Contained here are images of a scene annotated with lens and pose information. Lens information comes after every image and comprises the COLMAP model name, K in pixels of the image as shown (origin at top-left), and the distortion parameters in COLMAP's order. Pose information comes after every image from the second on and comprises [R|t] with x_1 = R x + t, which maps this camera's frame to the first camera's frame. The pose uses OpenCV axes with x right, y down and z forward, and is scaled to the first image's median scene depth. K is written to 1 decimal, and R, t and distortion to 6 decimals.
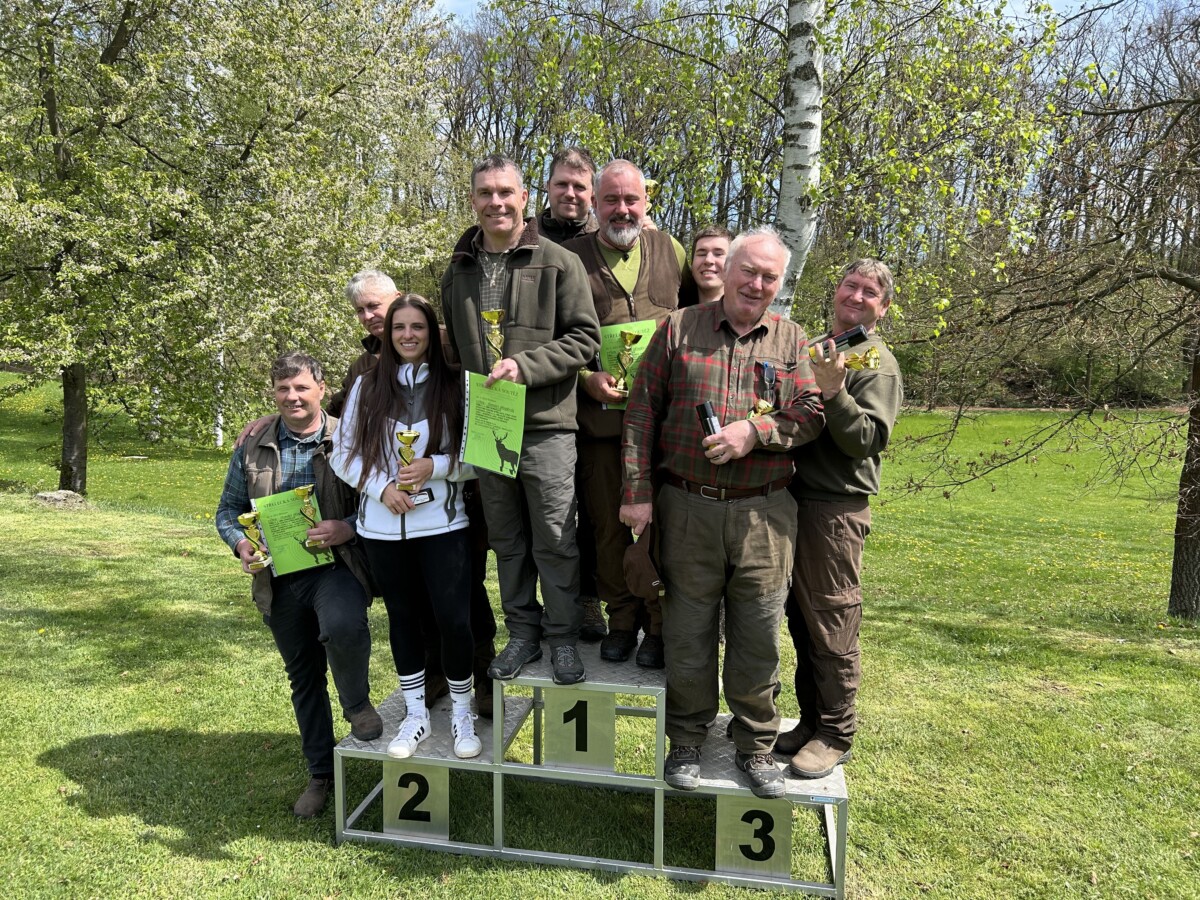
lens RADIAL K [[903.6, 0, 555.6], [0, 903.6, 425.0], [0, 0, 1]] dist [0.026092, -0.023992]
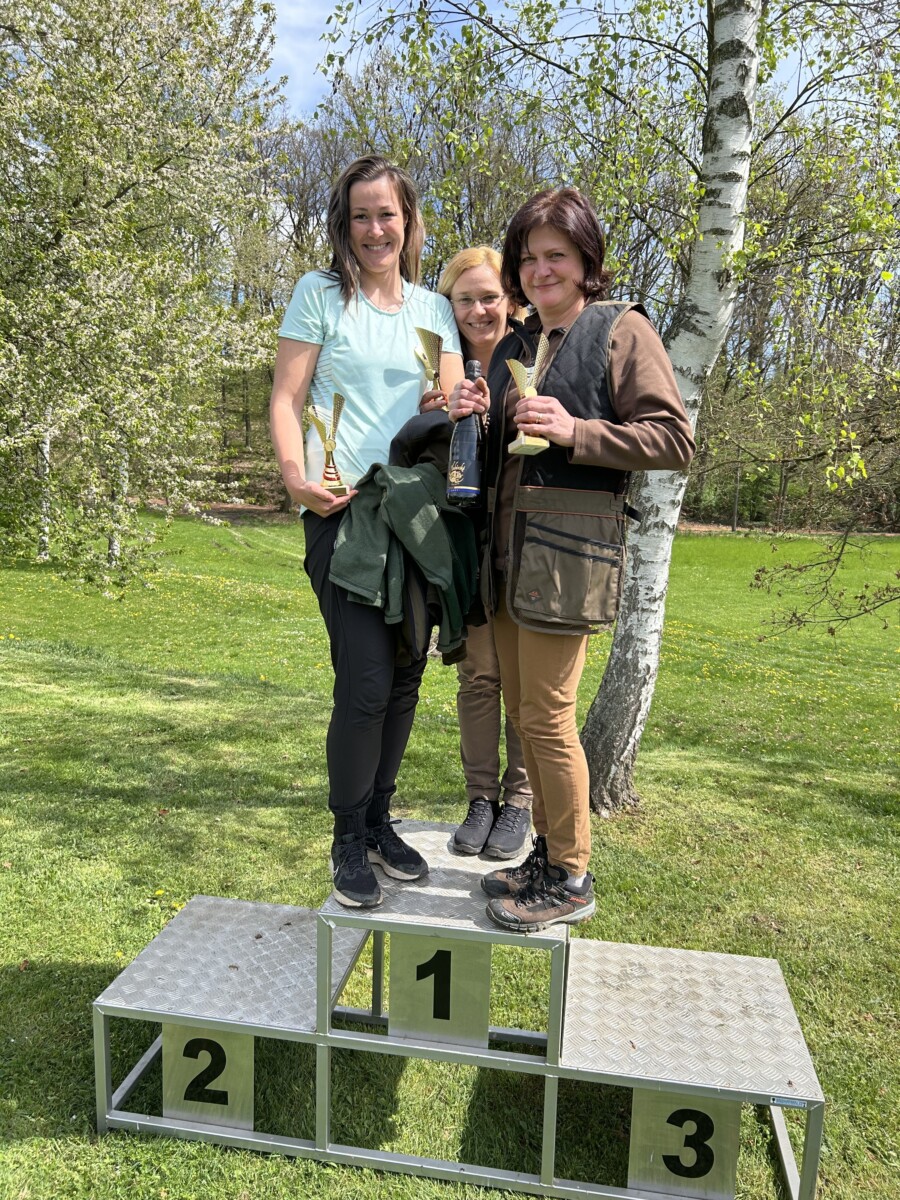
lens RADIAL K [[903.6, 0, 427.3], [0, 903.6, 585.7], [0, 0, 1]] dist [0.026092, -0.023992]
pose [[0.999177, 0.018632, 0.036024, -0.006233], [-0.020424, 0.998539, 0.050037, -0.006526], [-0.035040, -0.050732, 0.998097, 0.137466]]
